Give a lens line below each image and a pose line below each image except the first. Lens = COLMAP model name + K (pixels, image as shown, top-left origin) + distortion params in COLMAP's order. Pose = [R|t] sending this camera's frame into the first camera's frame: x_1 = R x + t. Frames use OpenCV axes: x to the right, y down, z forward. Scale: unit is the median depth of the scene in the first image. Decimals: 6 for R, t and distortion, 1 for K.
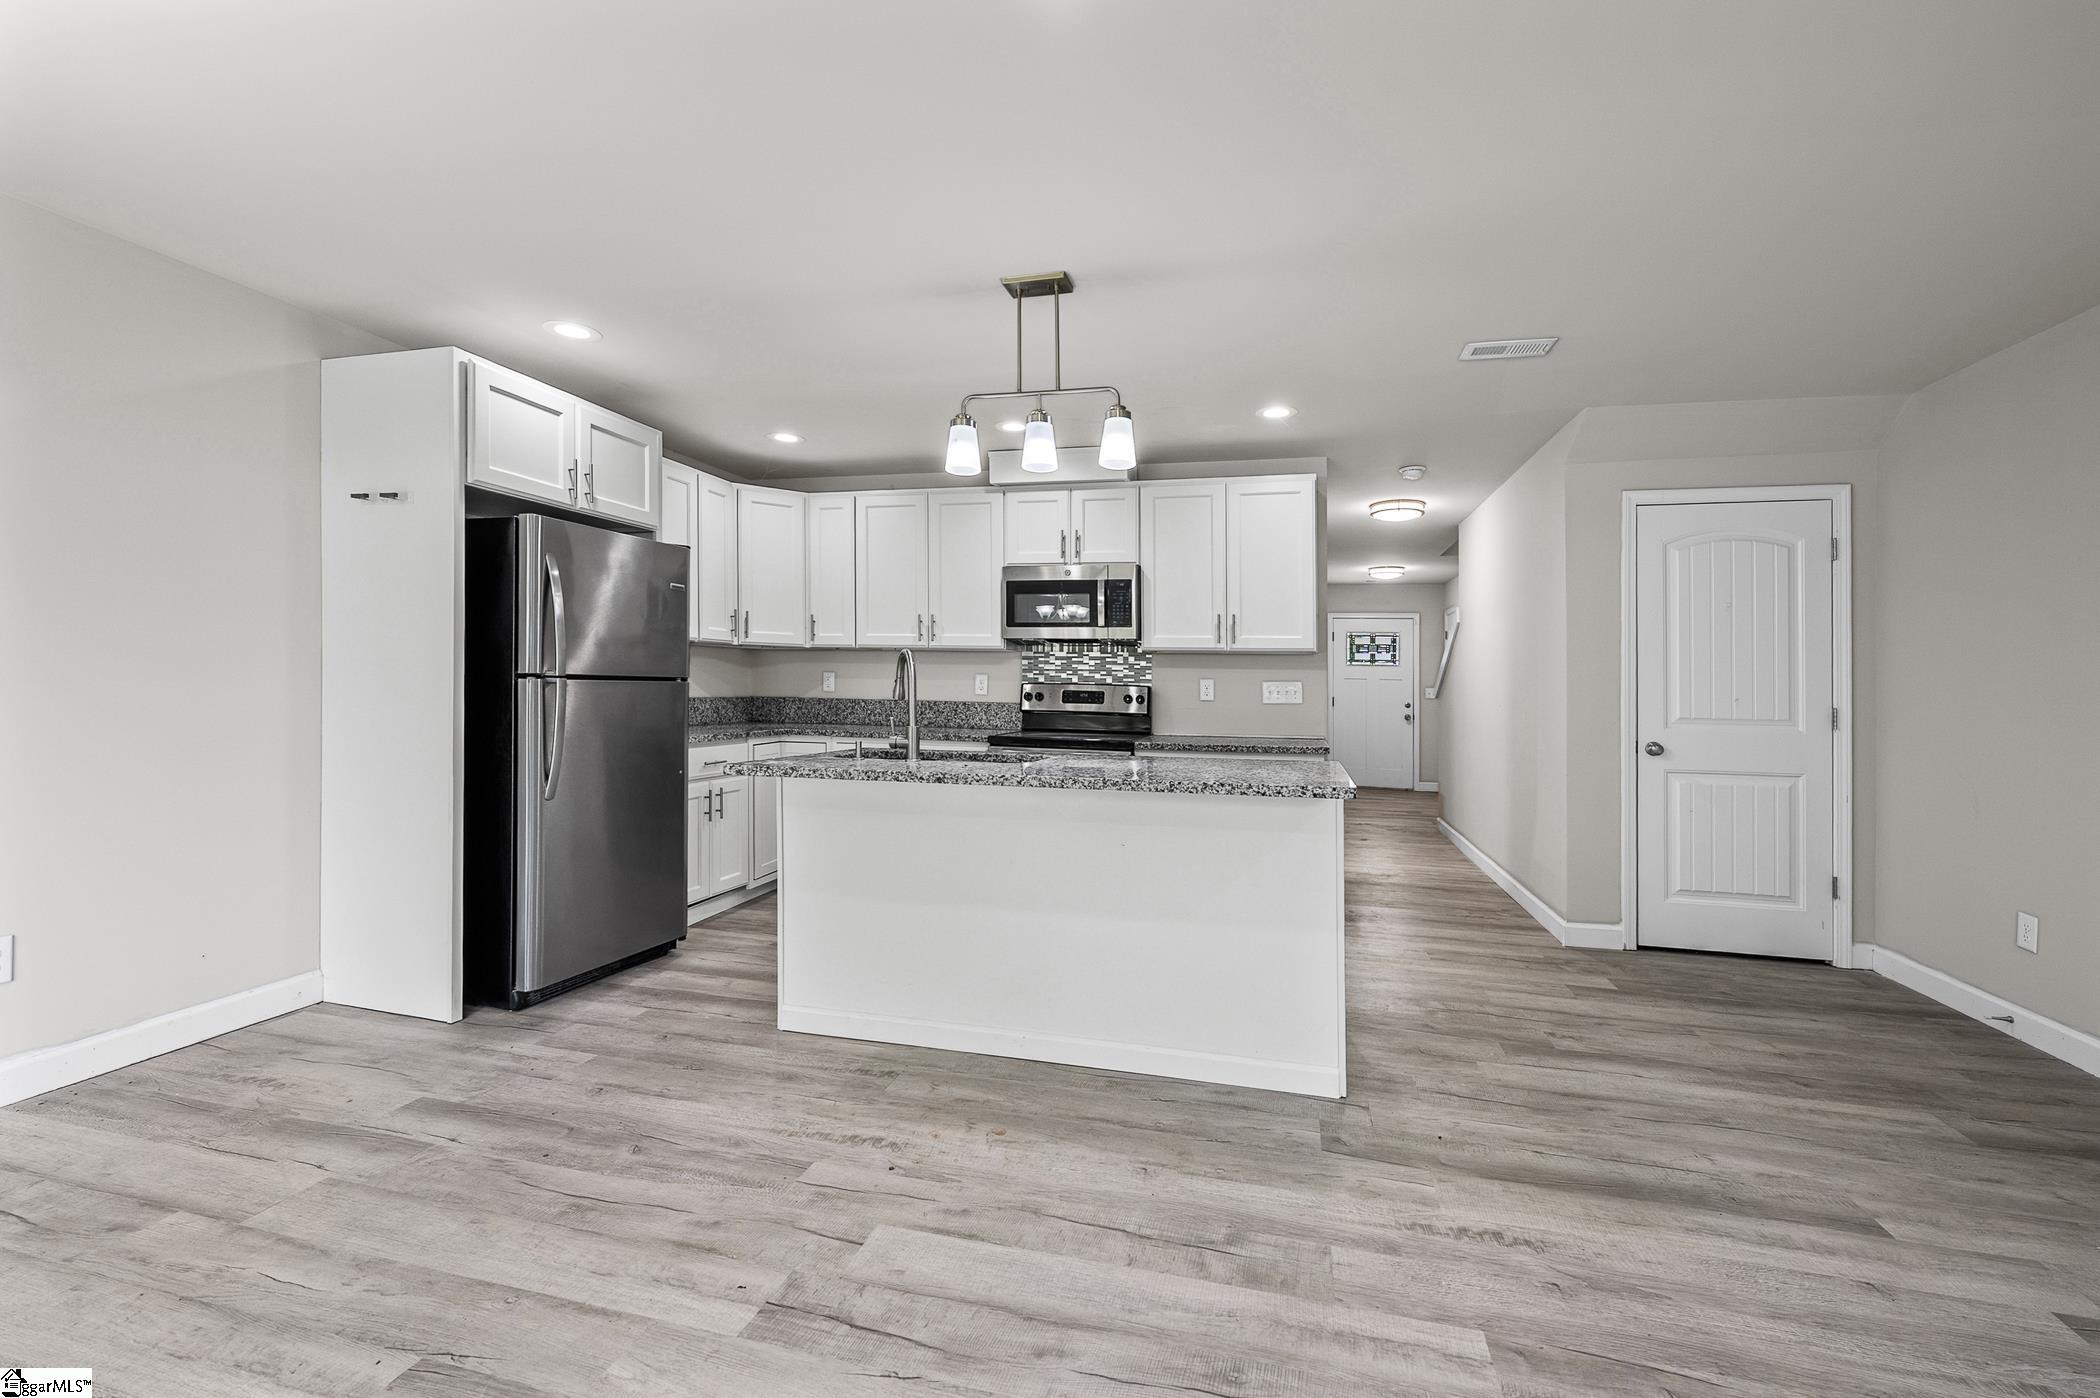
lens RADIAL K [[853.5, 0, 1081.8], [0, 853.5, 673.6], [0, 0, 1]] dist [-0.005716, 0.001285]
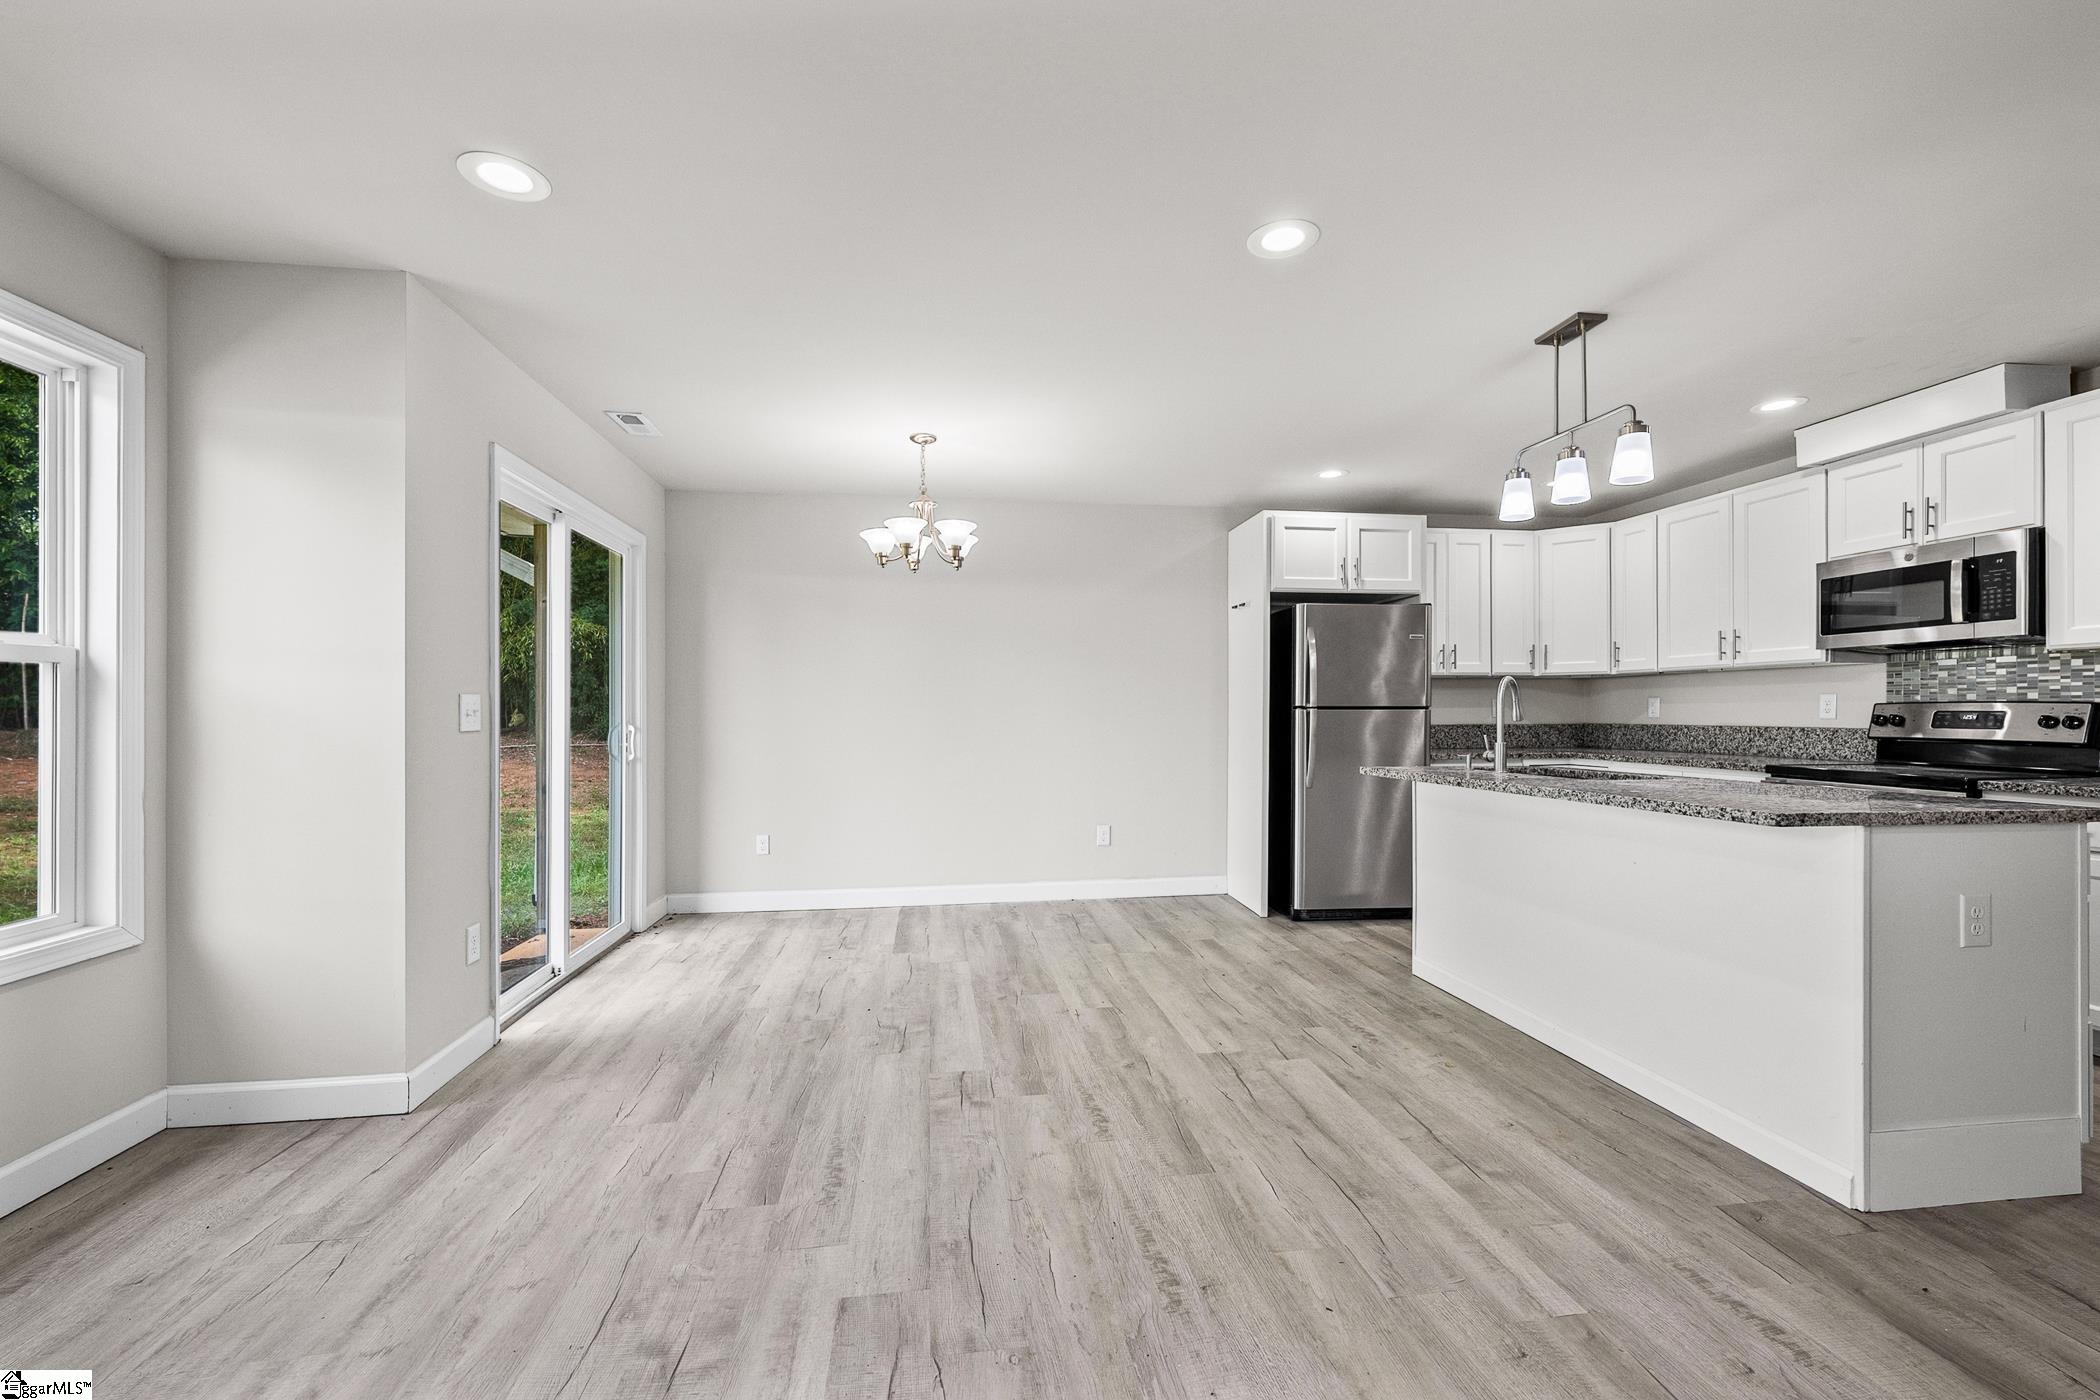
lens RADIAL K [[853.5, 0, 1044.9], [0, 853.5, 709.9], [0, 0, 1]] dist [-0.005716, 0.001285]
pose [[0.360220, -0.021398, -0.932622, 0.660416], [0.020983, 0.999670, -0.014831, 0.022113], [0.932631, -0.014227, 0.360550, 0.011393]]
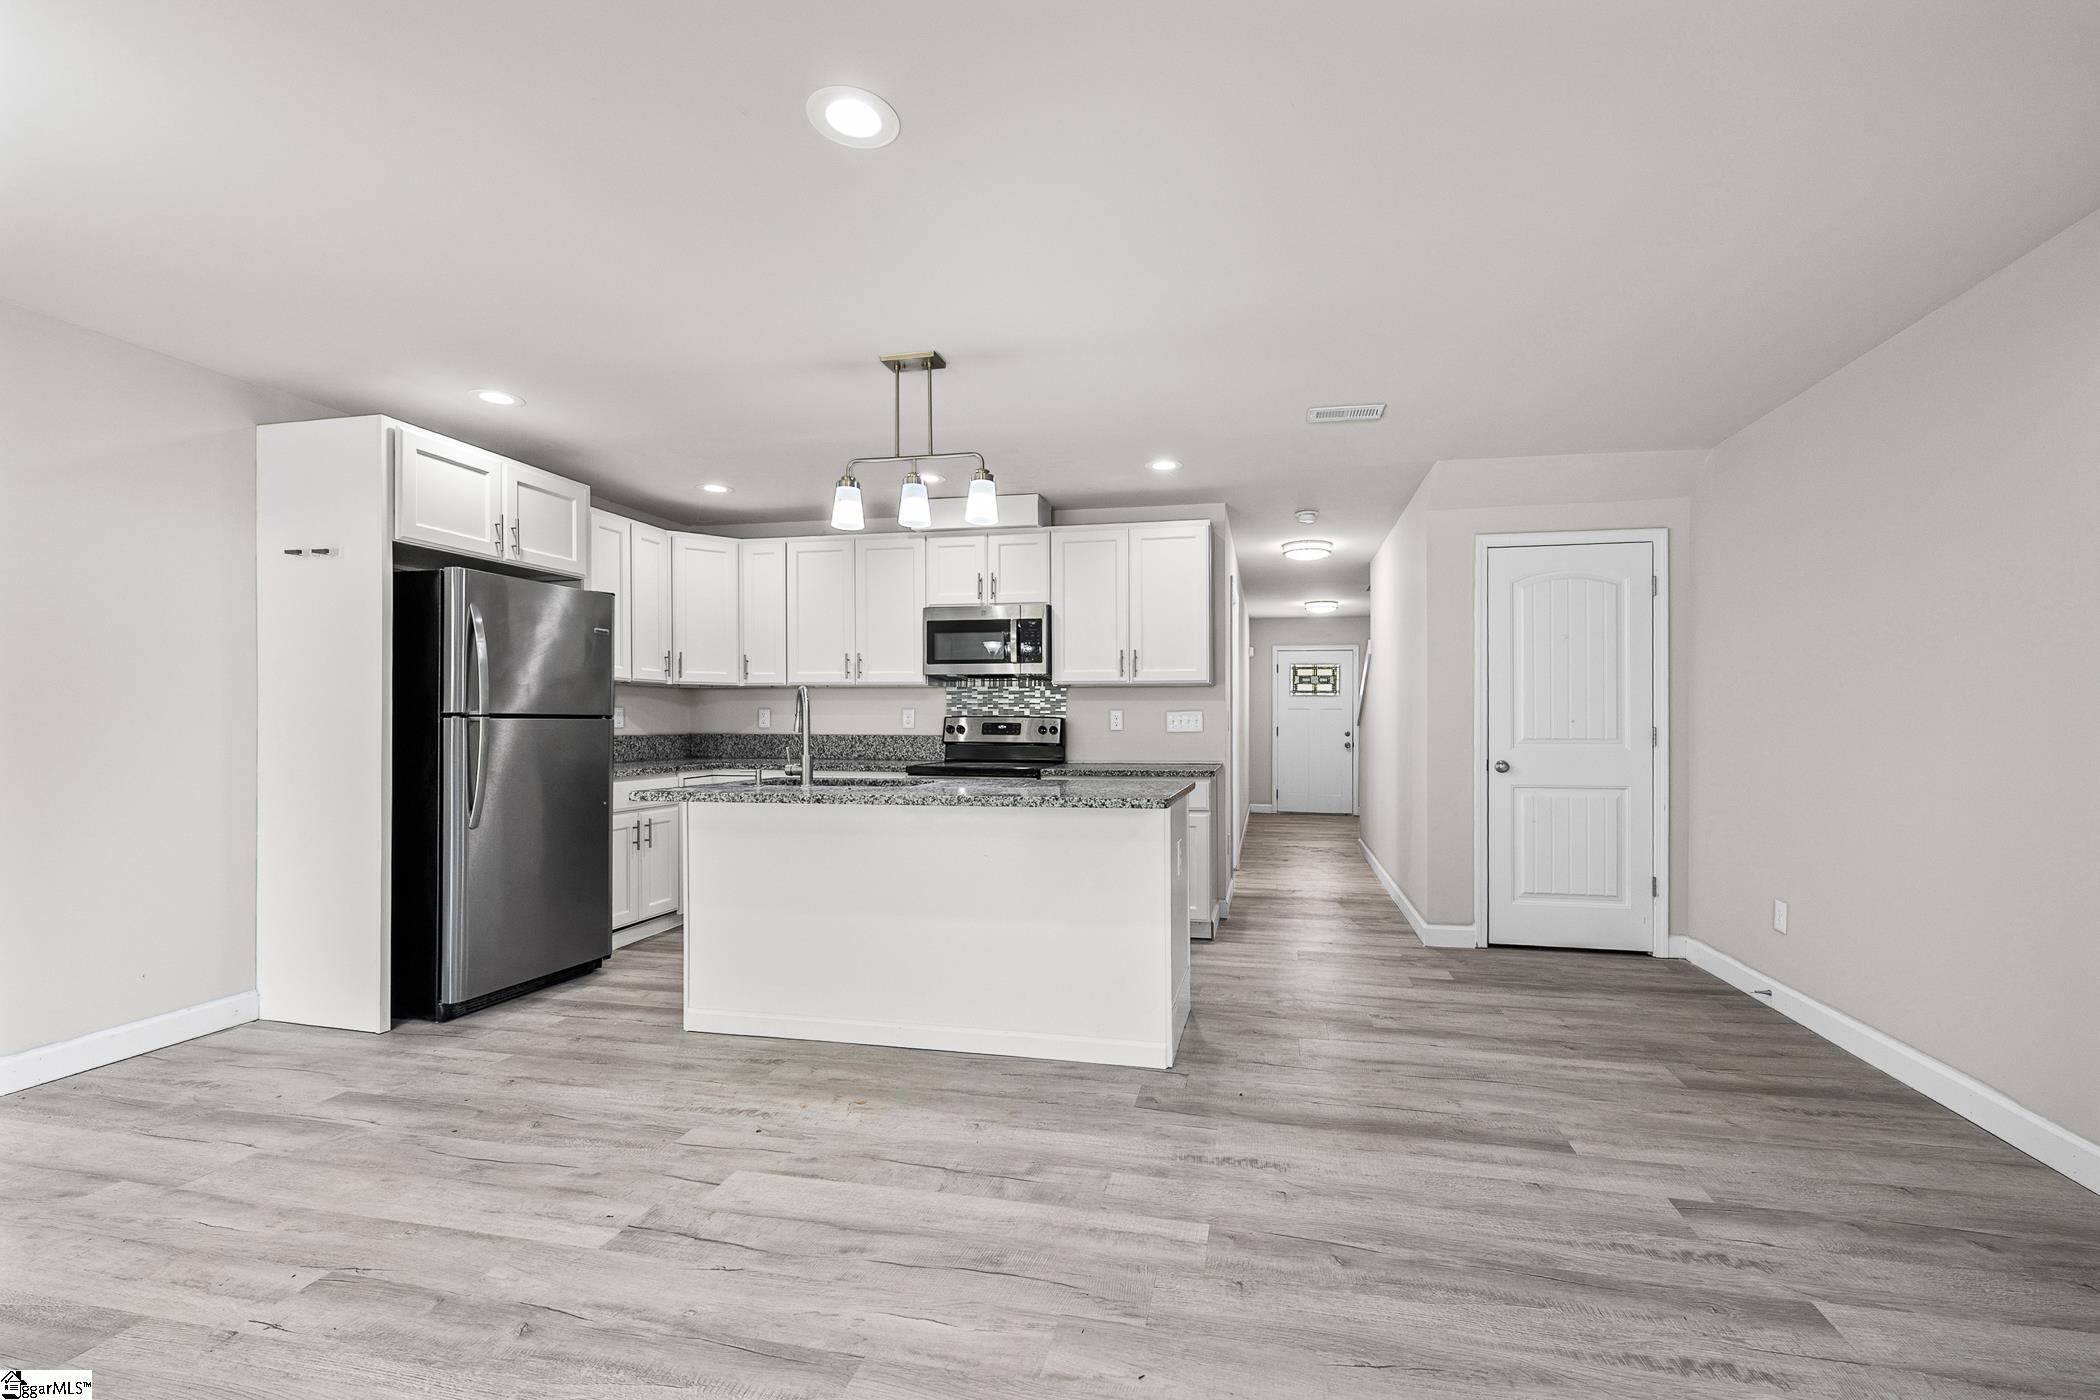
lens RADIAL K [[853.5, 0, 1106.0], [0, 853.5, 708.0], [0, 0, 1]] dist [-0.005716, 0.001285]
pose [[0.999059, -0.014034, 0.041034, 0.151428], [0.014069, 0.999901, -0.000564, 0.006245], [-0.041022, 0.001140, 0.999158, -0.134368]]
